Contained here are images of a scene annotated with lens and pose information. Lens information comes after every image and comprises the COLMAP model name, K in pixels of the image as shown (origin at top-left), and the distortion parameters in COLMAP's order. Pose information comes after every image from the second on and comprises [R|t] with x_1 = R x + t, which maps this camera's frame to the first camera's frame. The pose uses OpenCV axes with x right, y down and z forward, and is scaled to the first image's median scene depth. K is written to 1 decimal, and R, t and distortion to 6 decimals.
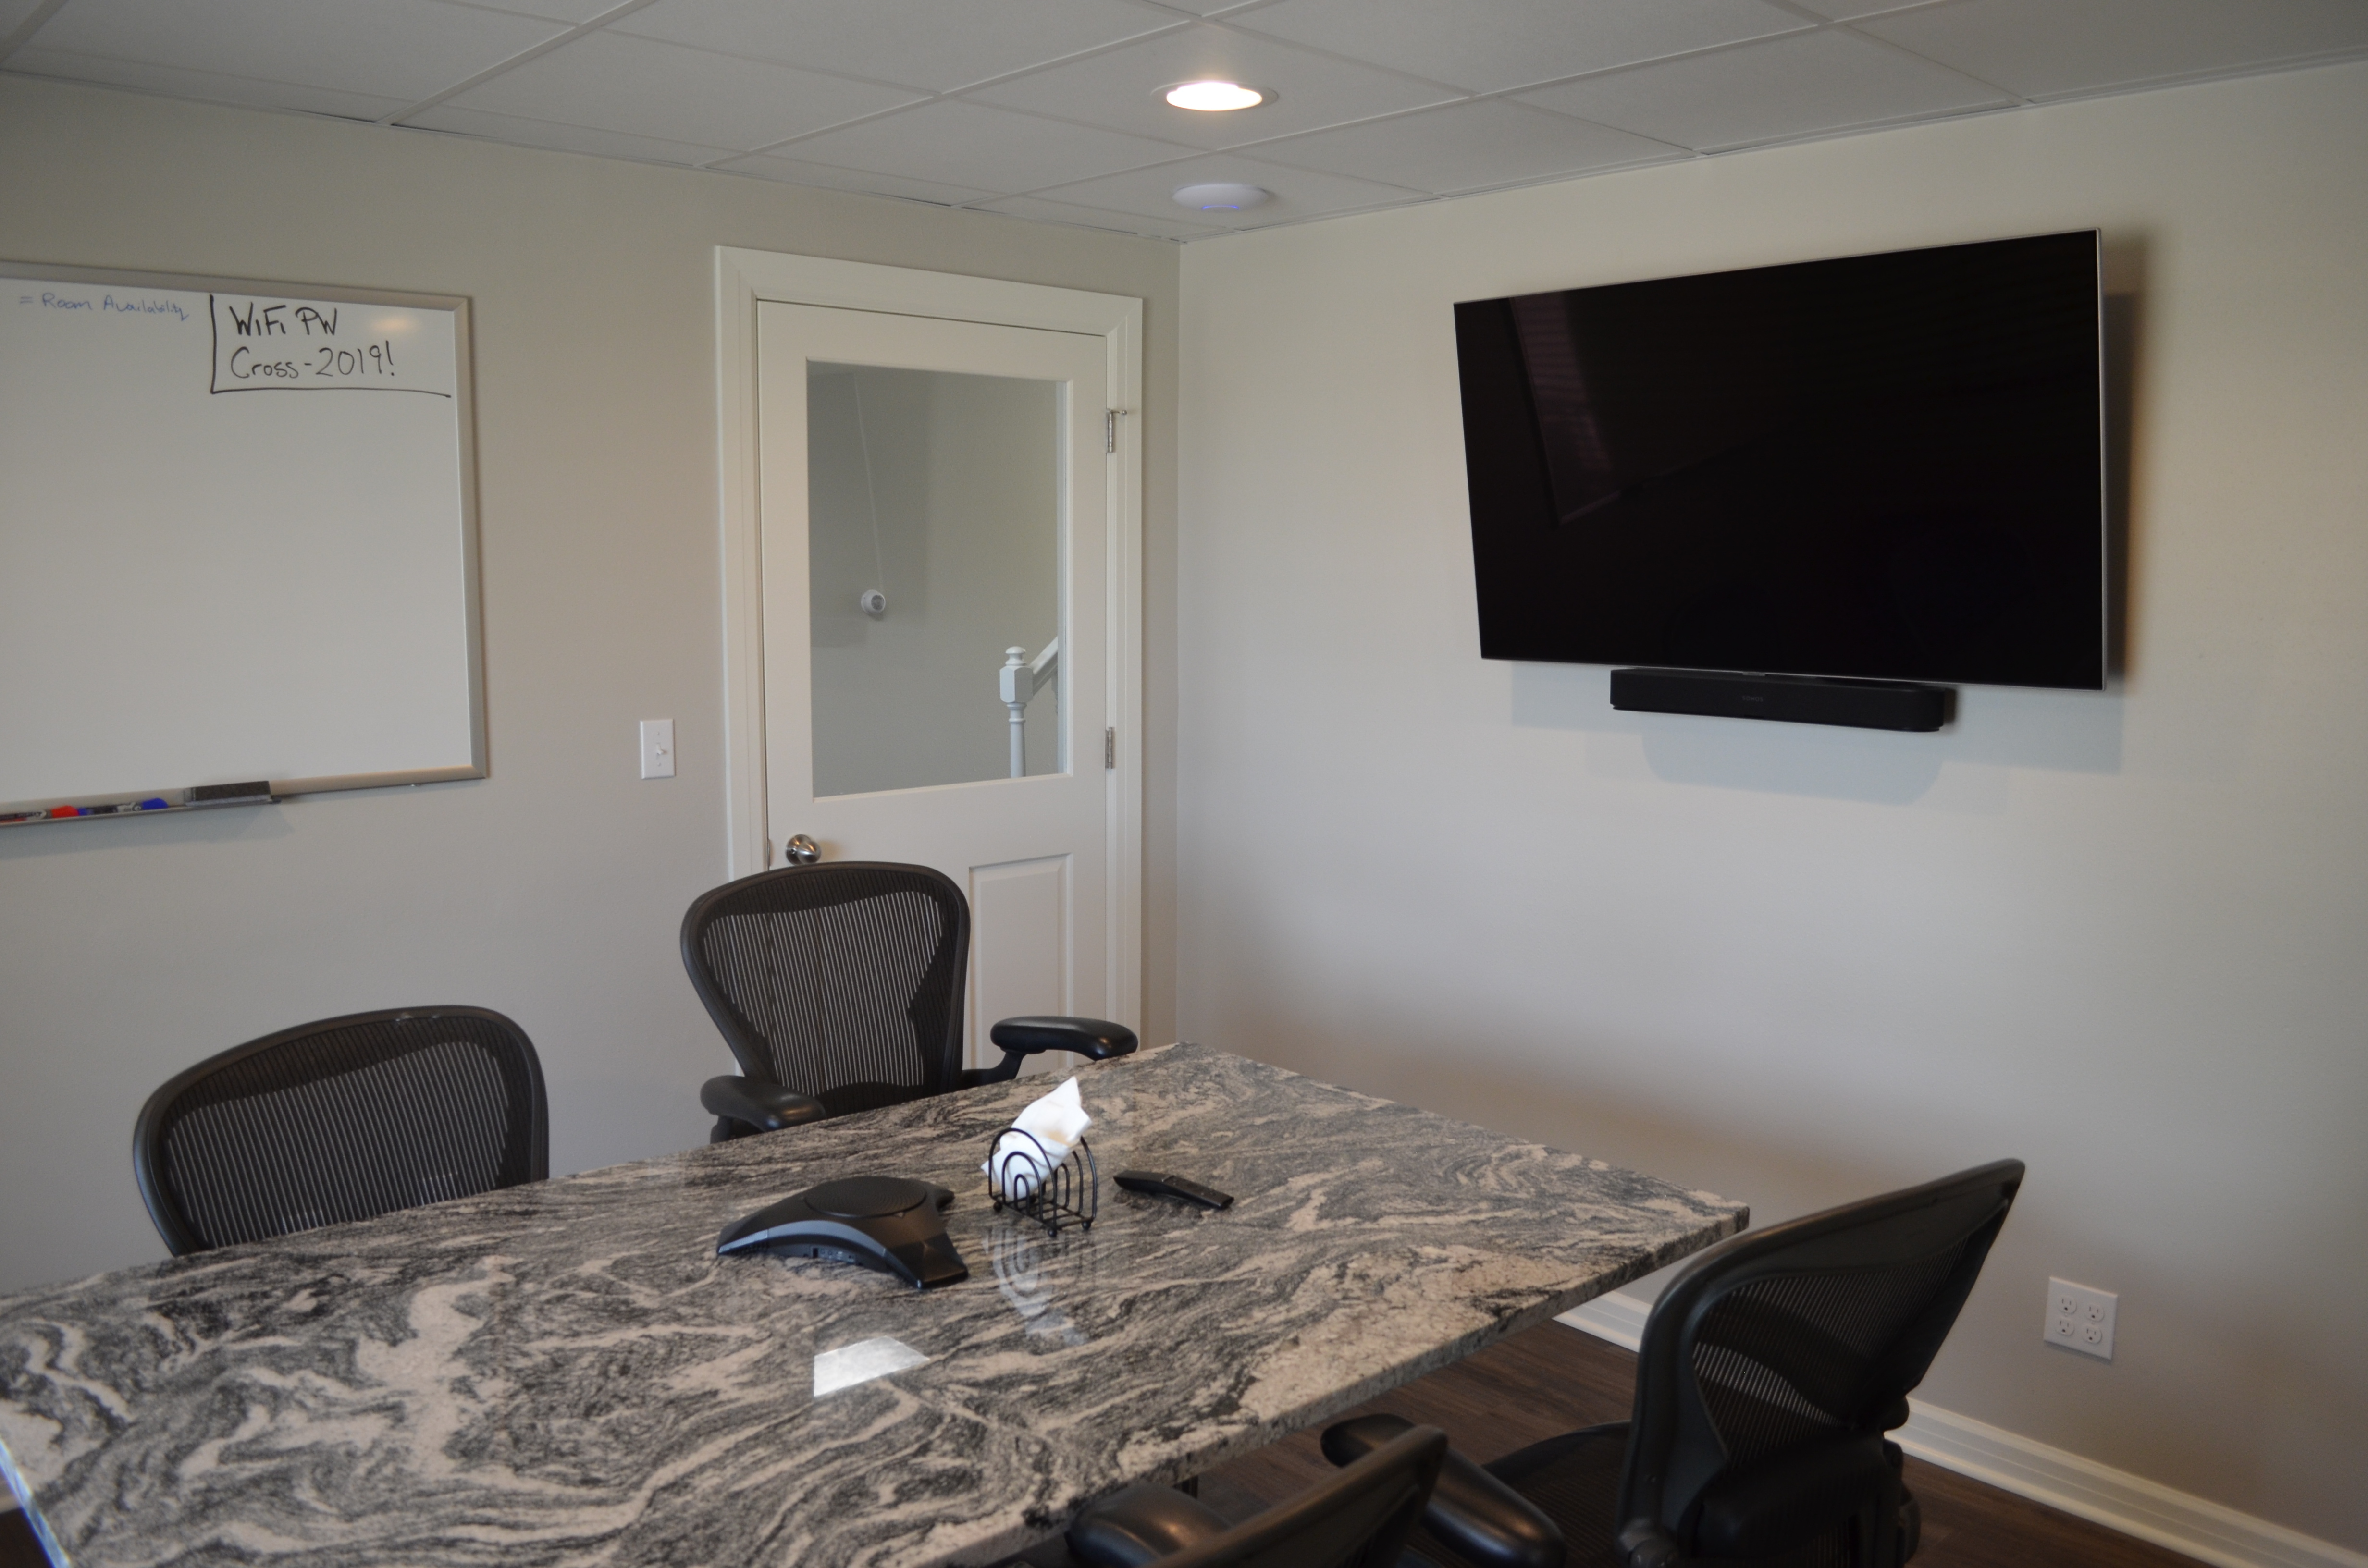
lens RADIAL K [[1857.1, 0, 1194.2], [0, 1857.1, 783.9], [0, 0, 1]] dist [-0.079531, 0.005230]
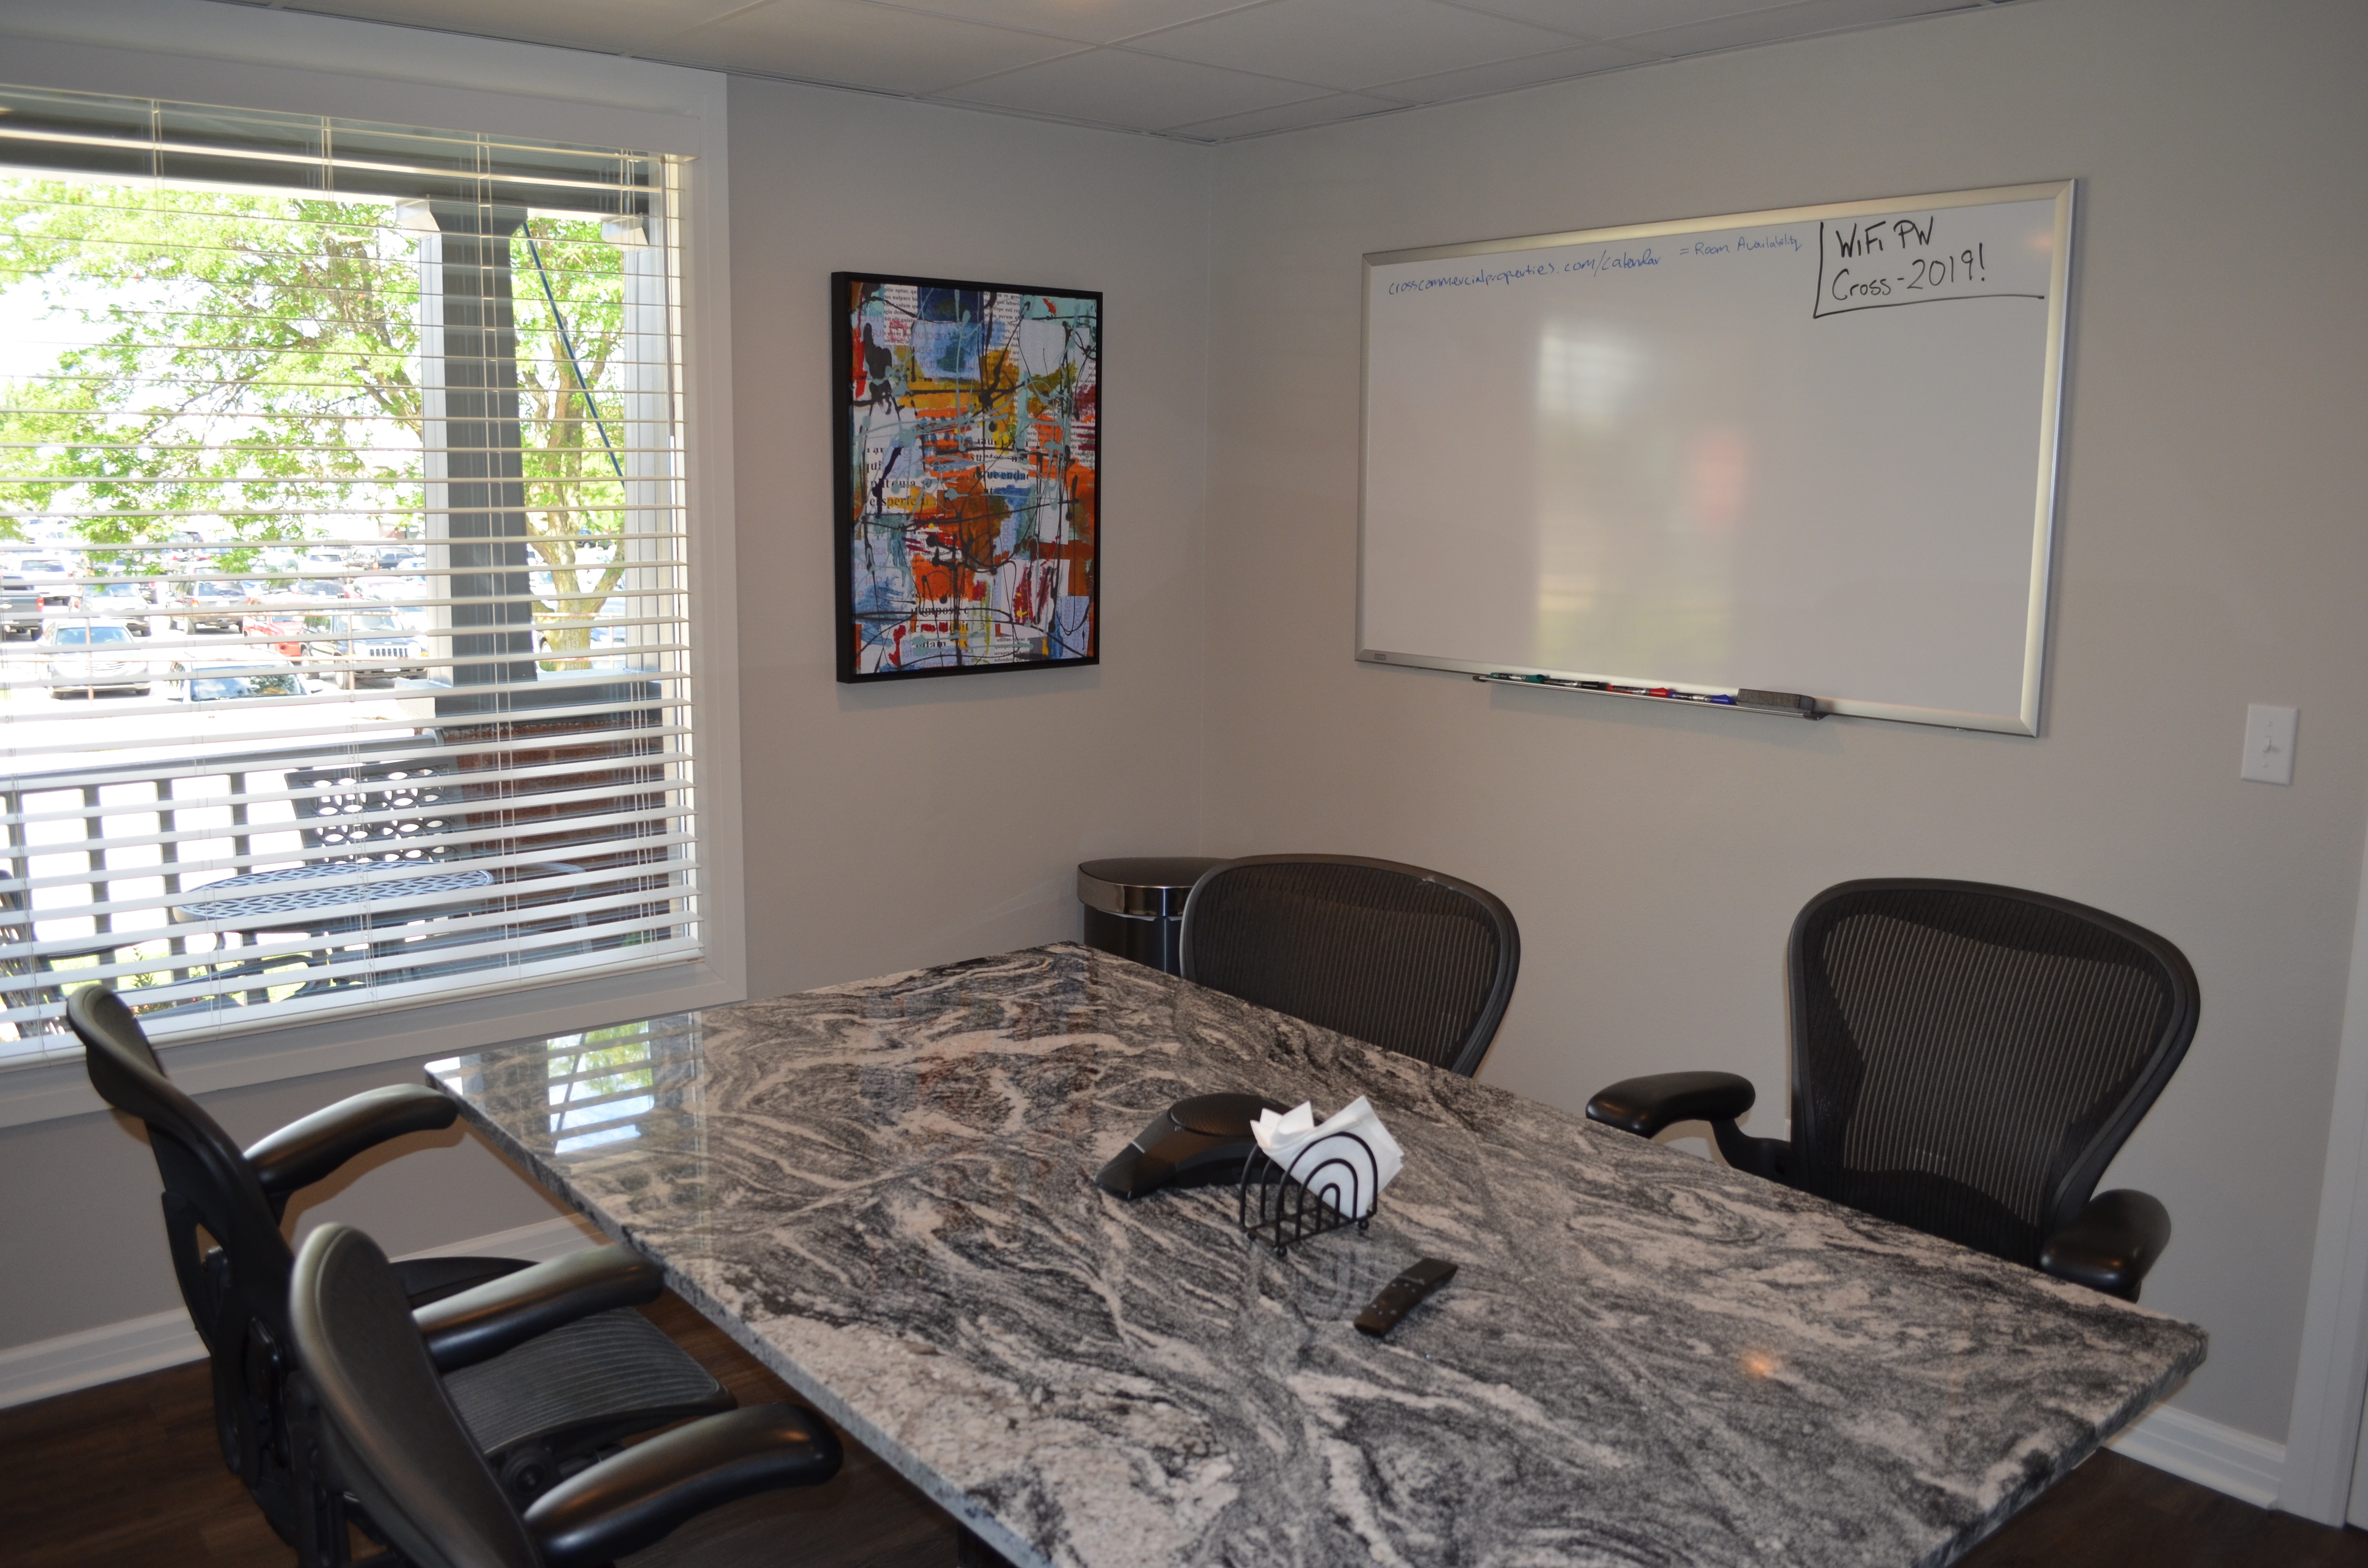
lens RADIAL K [[1857.1, 0, 1194.2], [0, 1857.1, 783.9], [0, 0, 1]] dist [-0.079531, 0.005230]
pose [[-0.051232, 0.153941, -0.986751, 0.795548], [-0.136815, 0.977651, 0.159625, -0.105289], [0.989271, 0.143181, -0.029025, 1.026950]]
